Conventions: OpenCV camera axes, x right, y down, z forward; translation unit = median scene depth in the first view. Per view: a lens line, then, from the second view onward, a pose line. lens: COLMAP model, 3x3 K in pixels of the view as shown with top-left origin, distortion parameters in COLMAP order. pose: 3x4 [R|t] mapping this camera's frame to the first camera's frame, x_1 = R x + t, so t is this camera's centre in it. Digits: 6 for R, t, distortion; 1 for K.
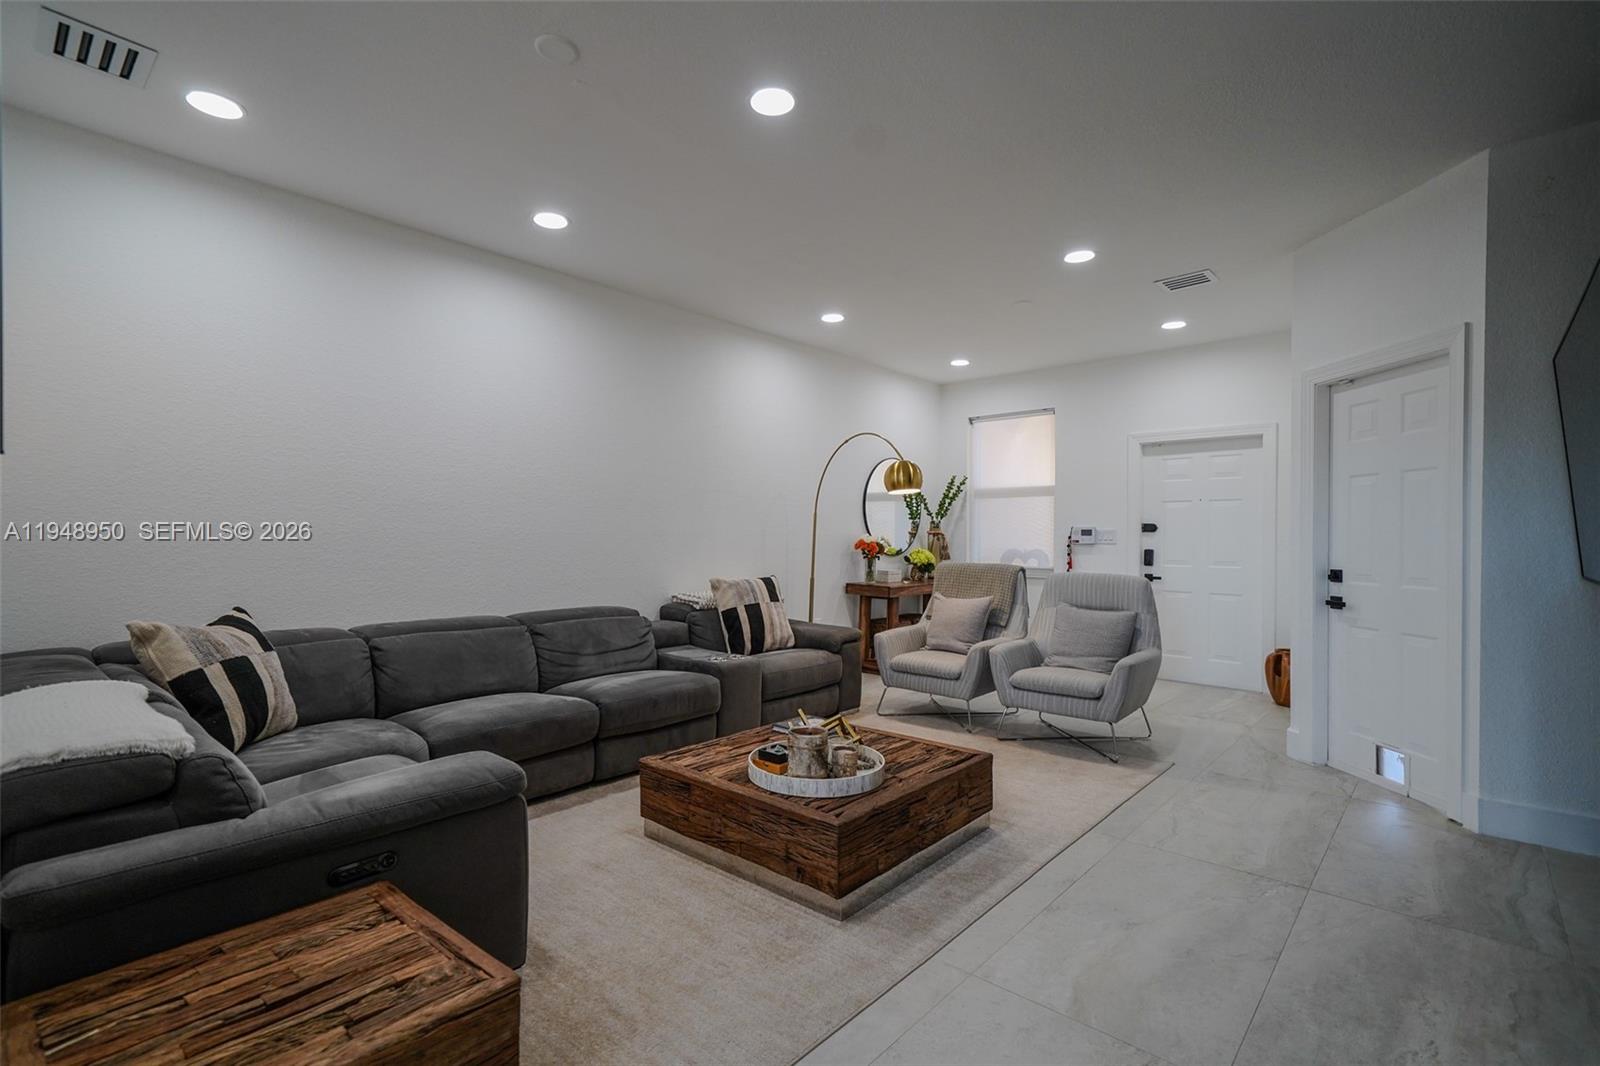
lens RADIAL K [[737.7, 0, 798.1], [0, 737.7, 539.5], [0, 0, 1]] dist [0.008077, 0.000450]
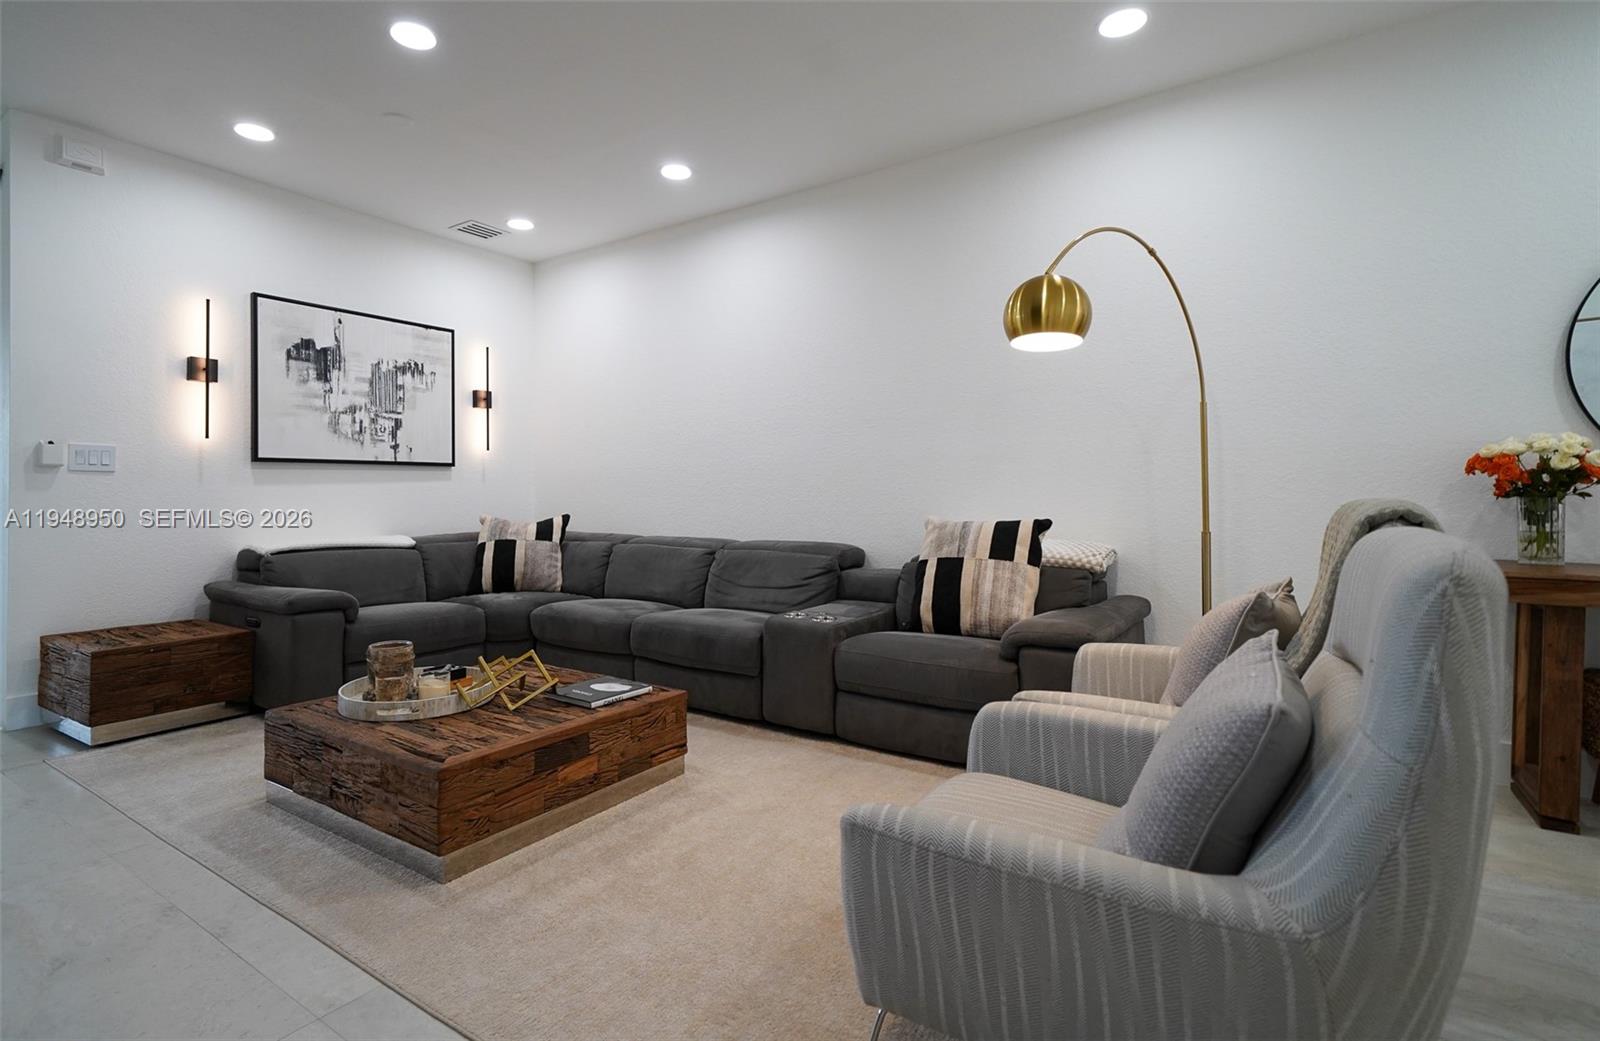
lens RADIAL K [[779.1, 0, 800.0], [0, 779.1, 520.5], [0, 0, 1]] dist [-0.001850, -0.000227]
pose [[0.109742, 0.018216, -0.993793, 0.715448], [-0.002447, 0.999834, 0.018057, 0.048670], [0.993957, 0.000450, 0.109769, 0.928164]]
